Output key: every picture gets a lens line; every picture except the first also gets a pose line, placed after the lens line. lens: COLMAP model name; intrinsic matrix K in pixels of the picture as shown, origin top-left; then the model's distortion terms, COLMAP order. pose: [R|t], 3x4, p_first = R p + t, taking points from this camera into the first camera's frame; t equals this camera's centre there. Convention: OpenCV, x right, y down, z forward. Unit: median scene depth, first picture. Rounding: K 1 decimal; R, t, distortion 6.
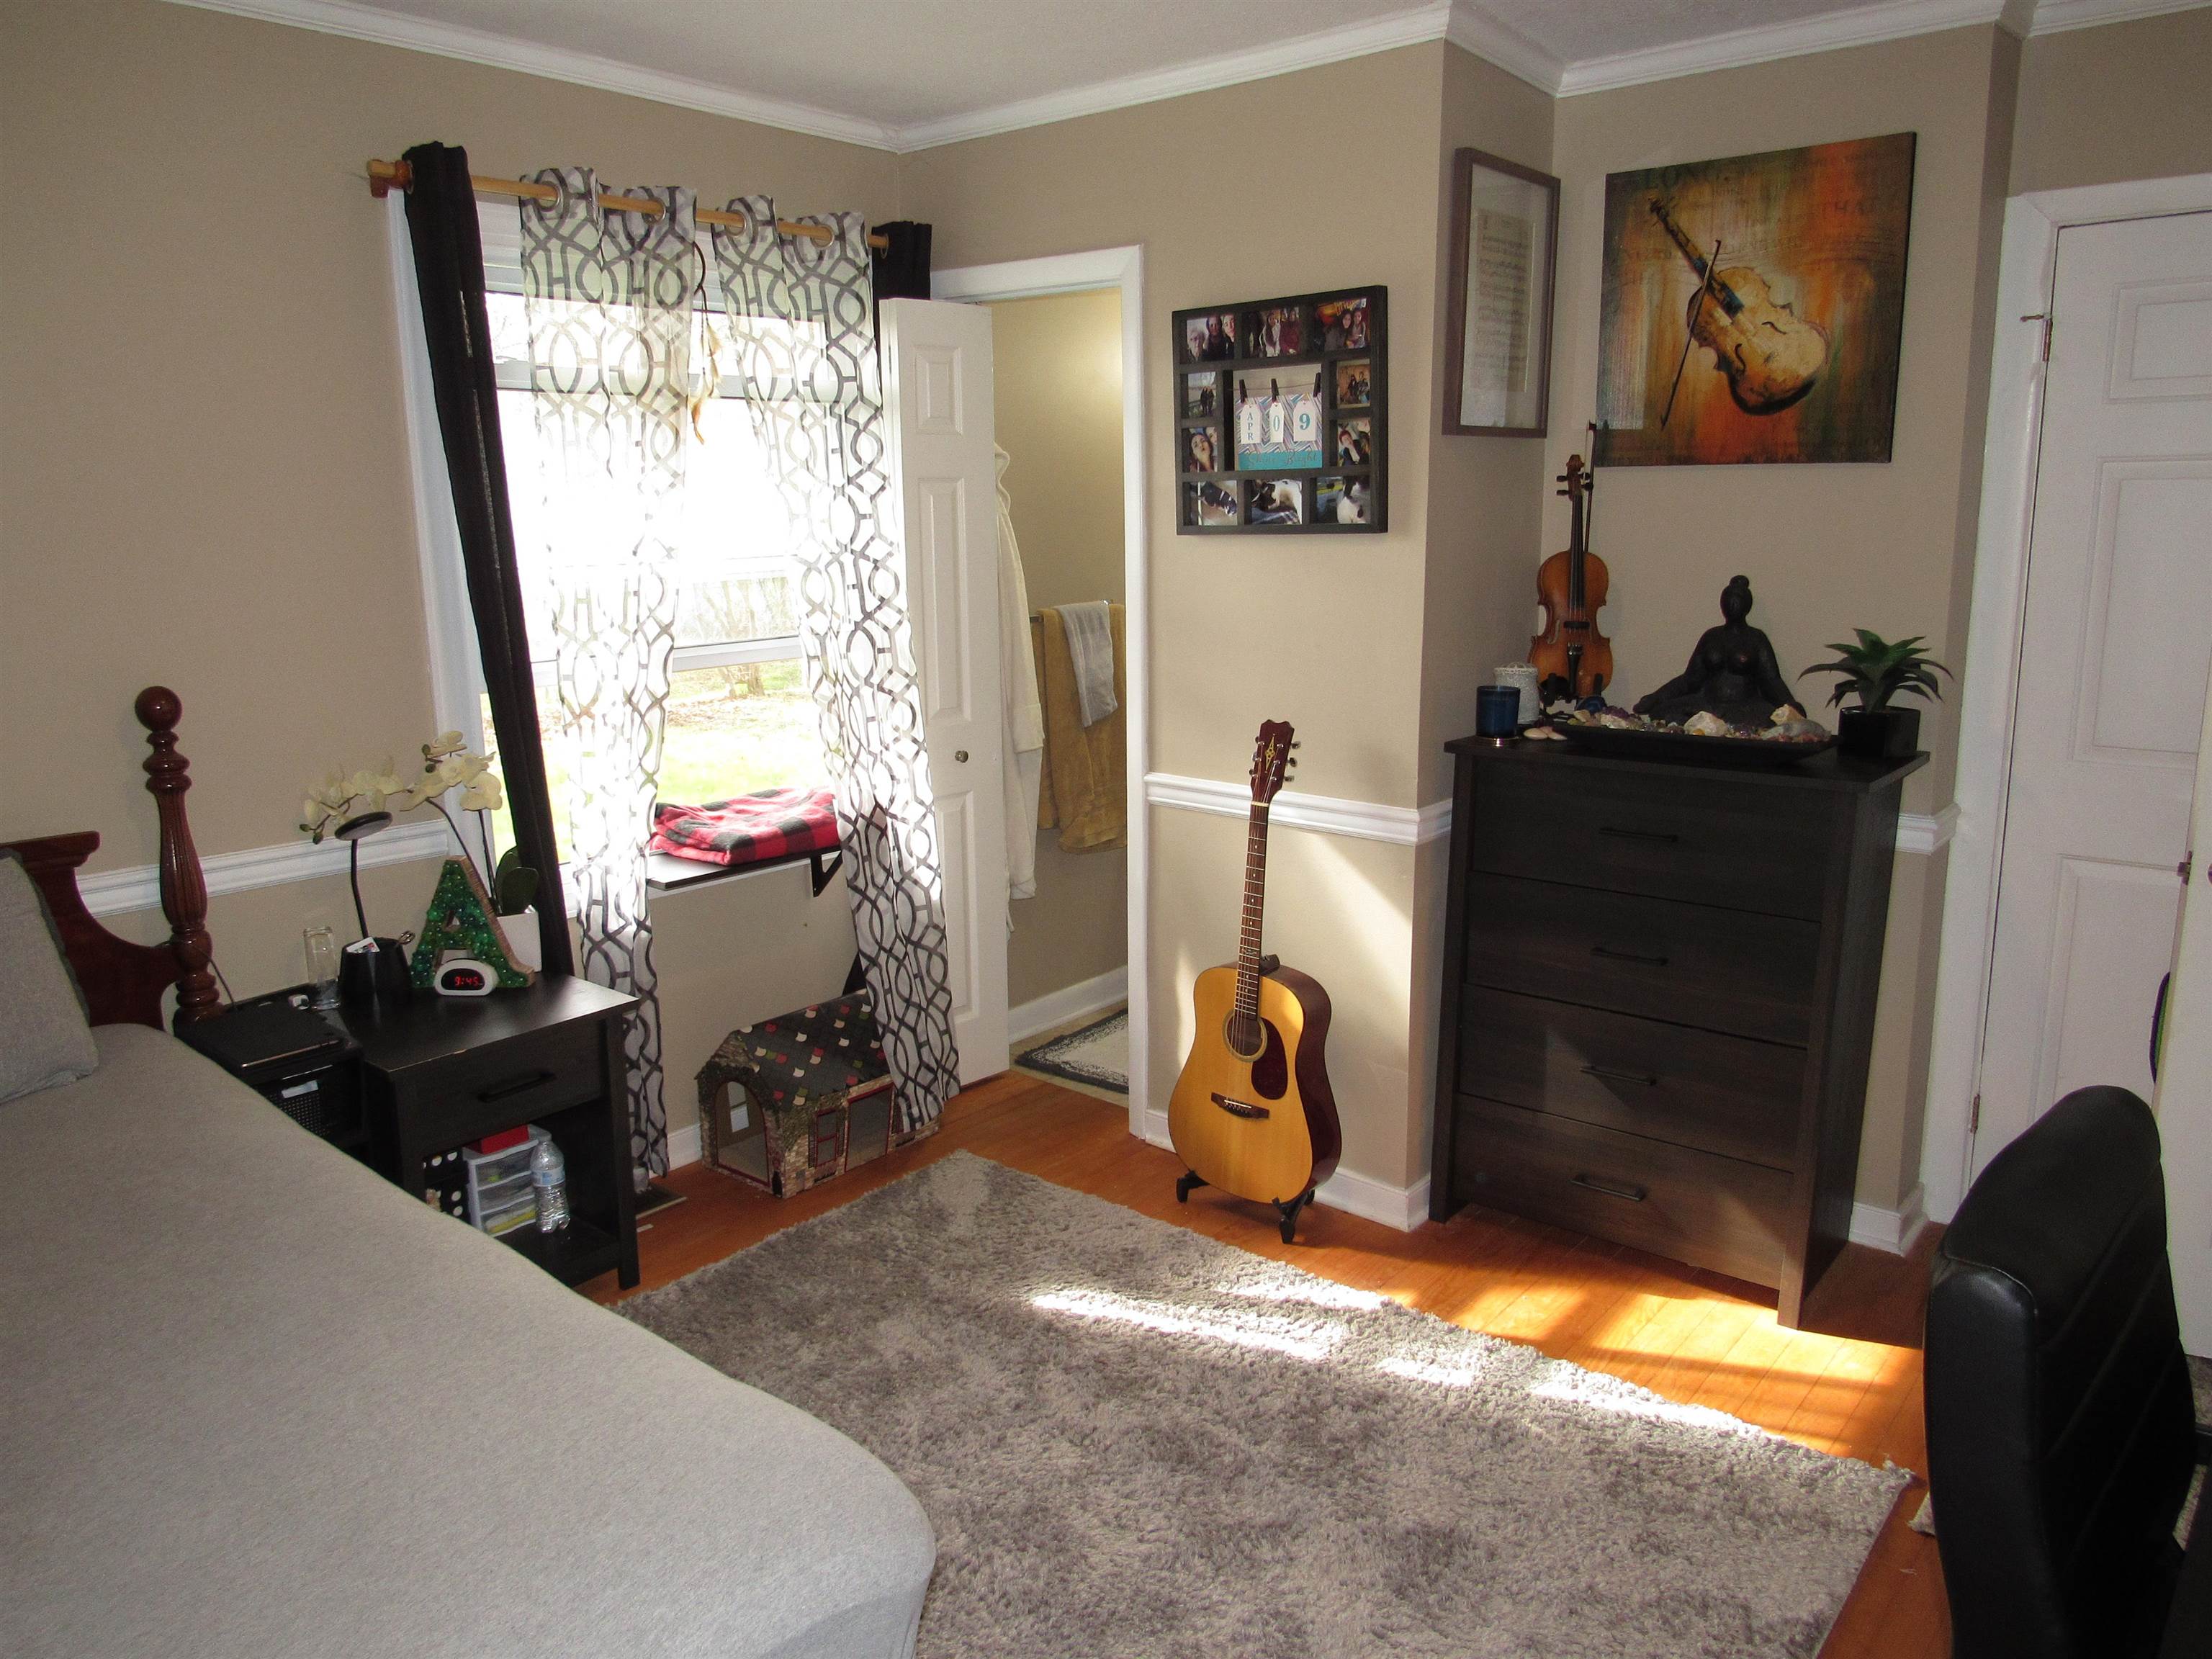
lens RADIAL K [[1570.7, 0, 1096.2], [0, 1570.7, 821.9], [0, 0, 1]] dist [-0.028343, 0.004624]
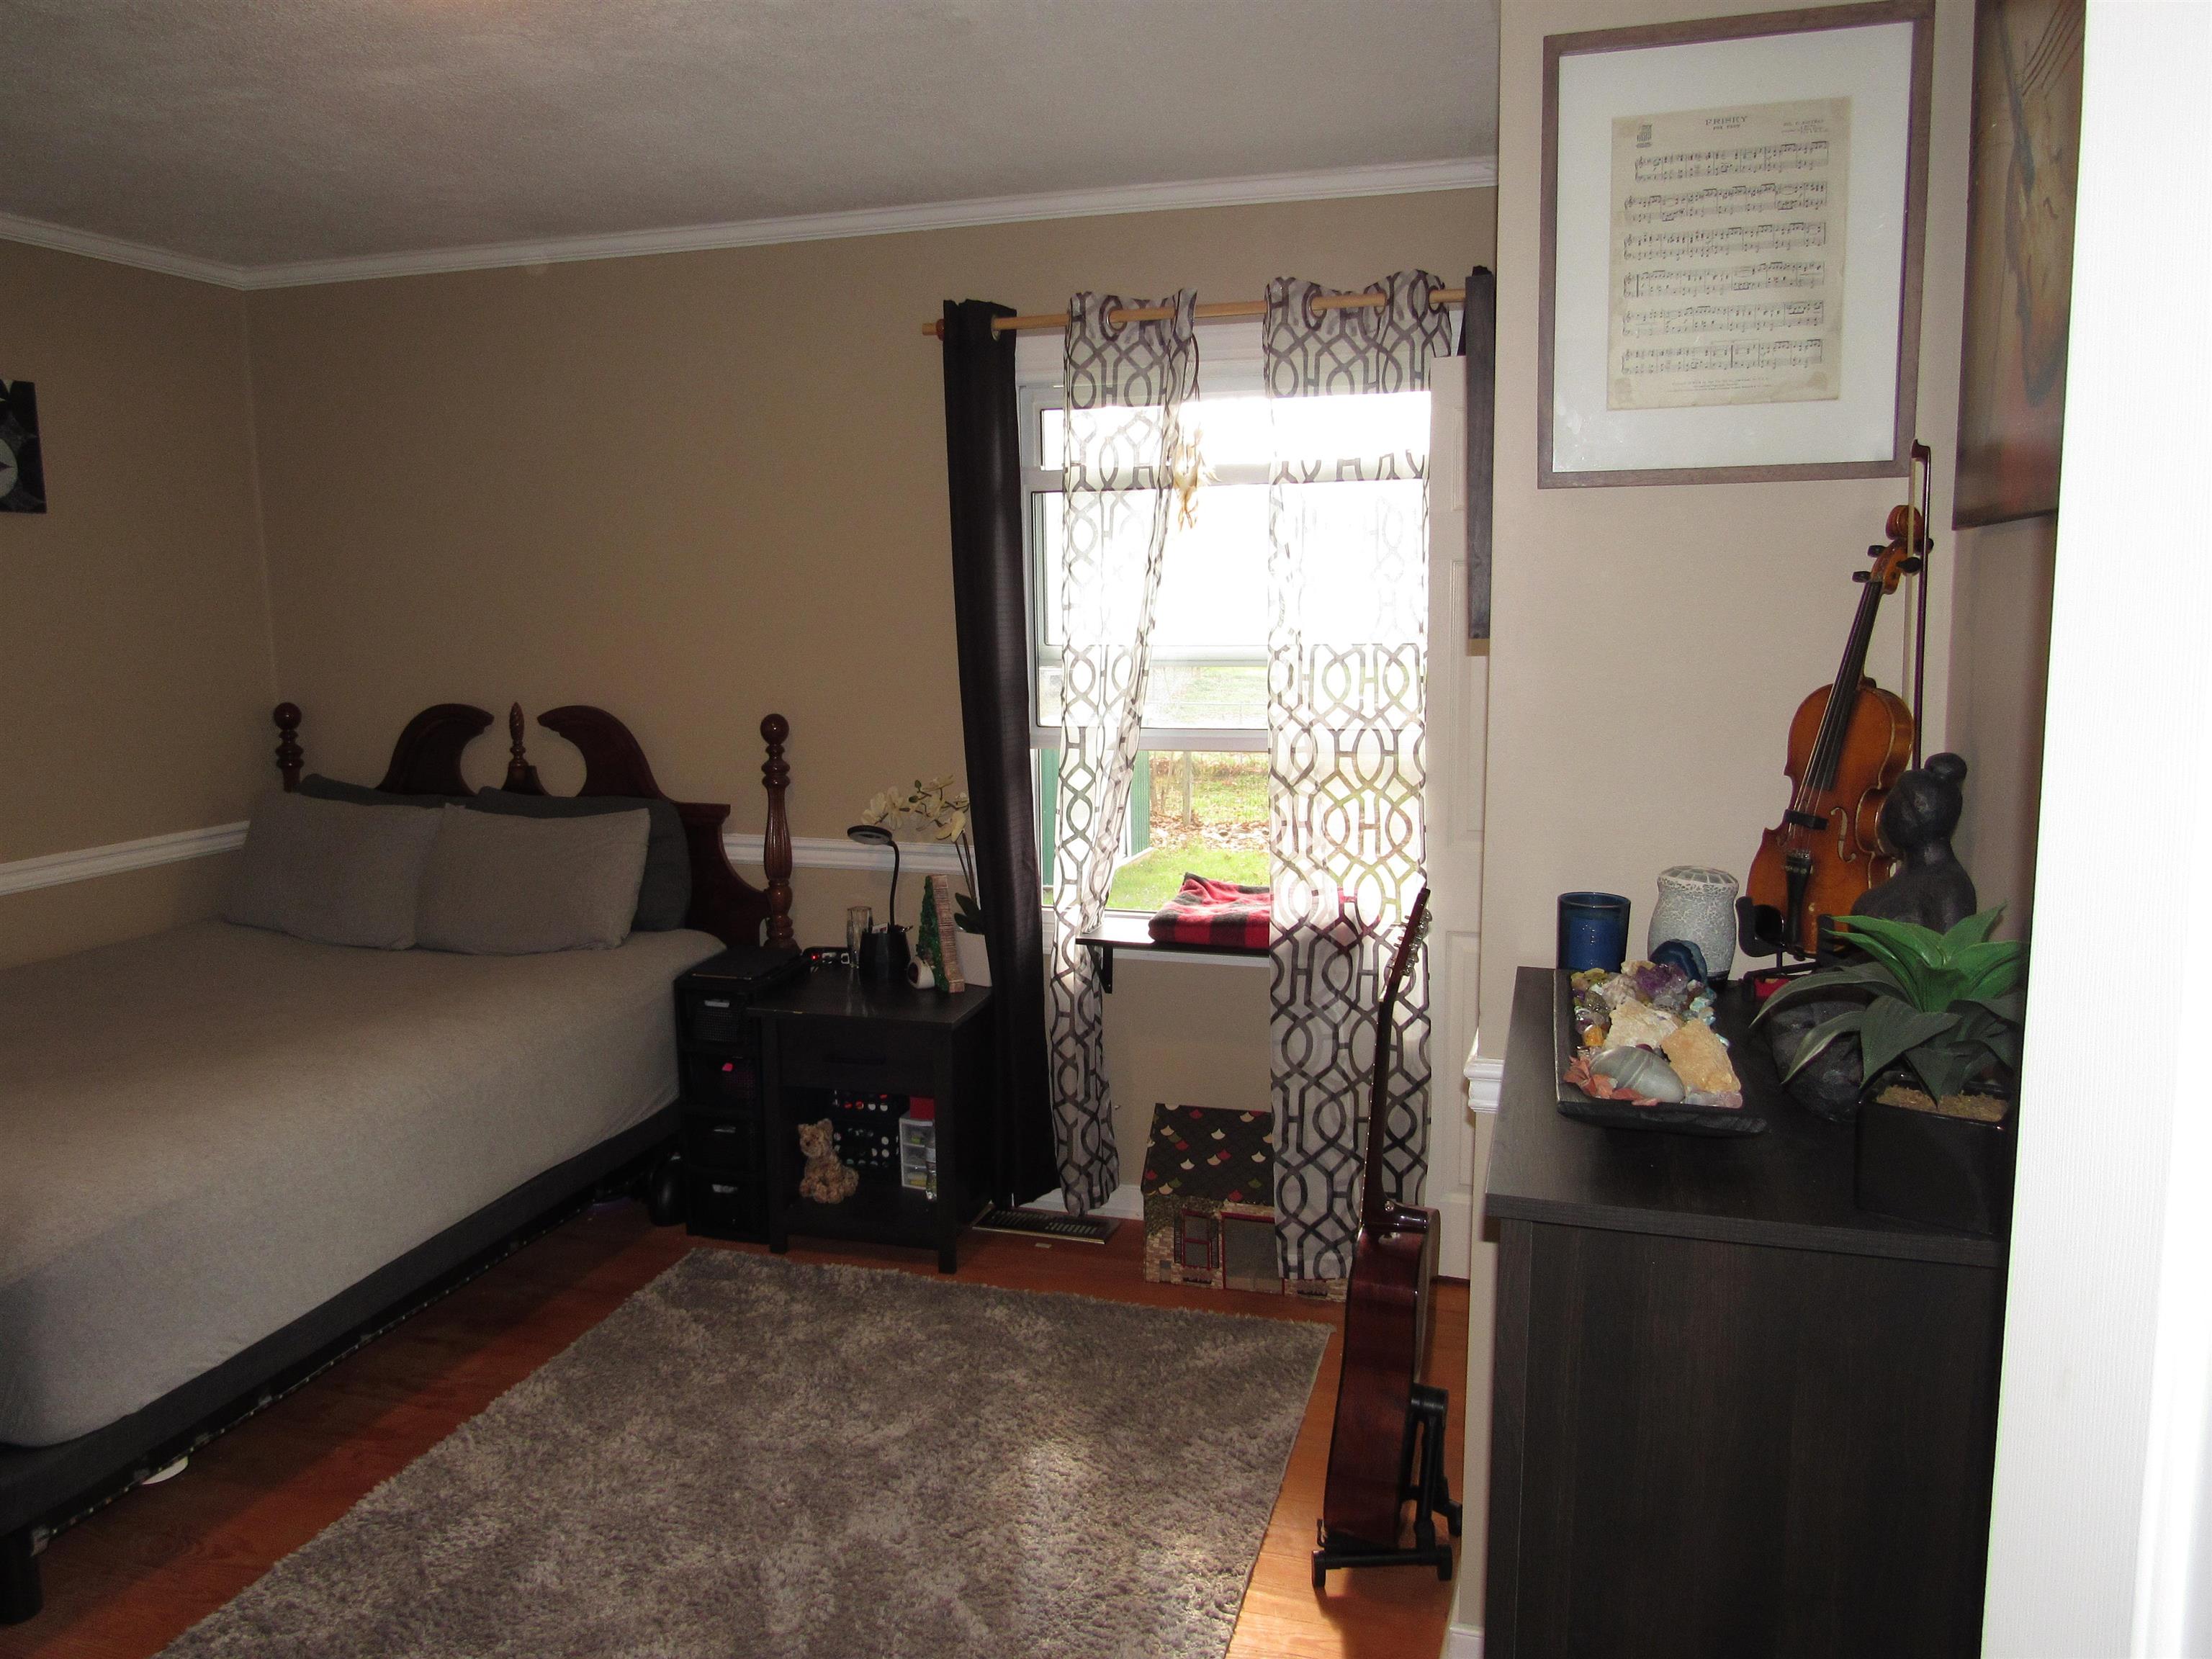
lens RADIAL K [[1570.7, 0, 1103.9], [0, 1570.7, 833.2], [0, 0, 1]] dist [-0.028343, 0.004624]
pose [[0.400110, 0.137648, -0.906071, 0.756889], [-0.181200, 0.981021, 0.069019, -0.118734], [0.898375, 0.136565, 0.417458, 0.600020]]
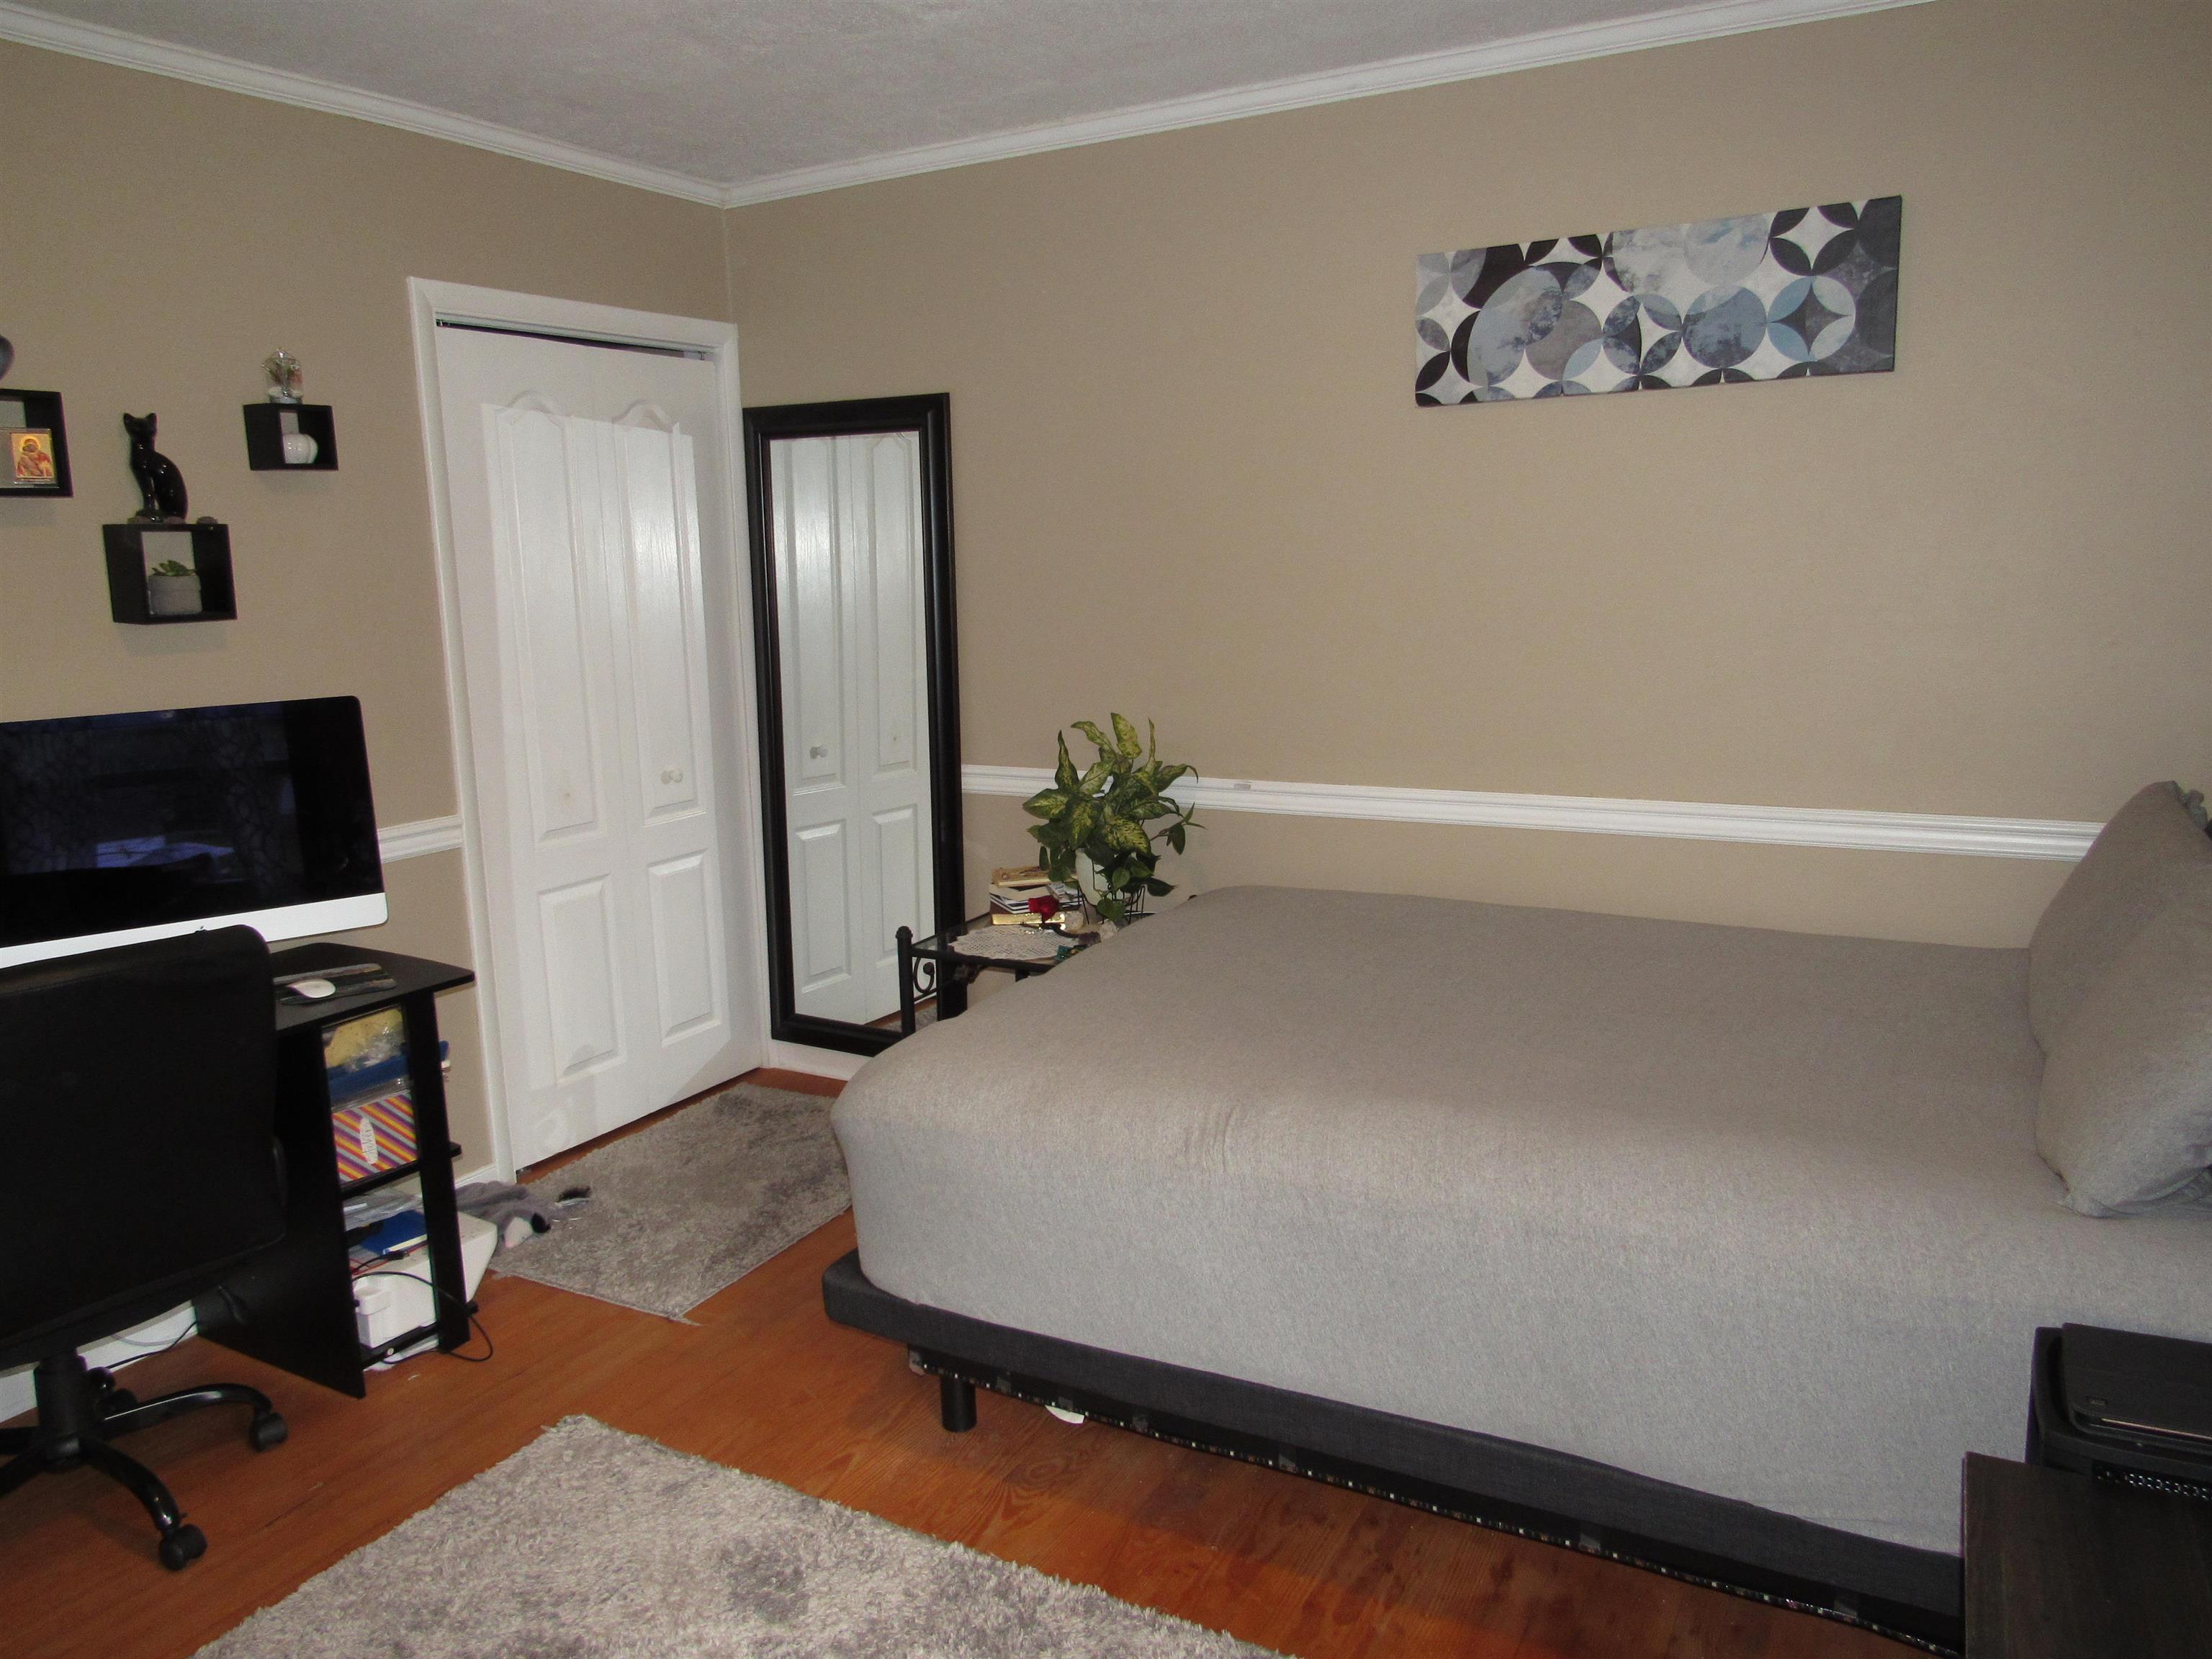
lens RADIAL K [[1570.7, 0, 1104.8], [0, 1570.7, 837.5], [0, 0, 1]] dist [-0.028343, 0.004624]
pose [[-0.981499, 0.065873, -0.179777, -0.066220], [-0.006931, 0.926112, 0.377185, -0.220482], [0.191340, 0.371453, -0.908522, 1.190964]]
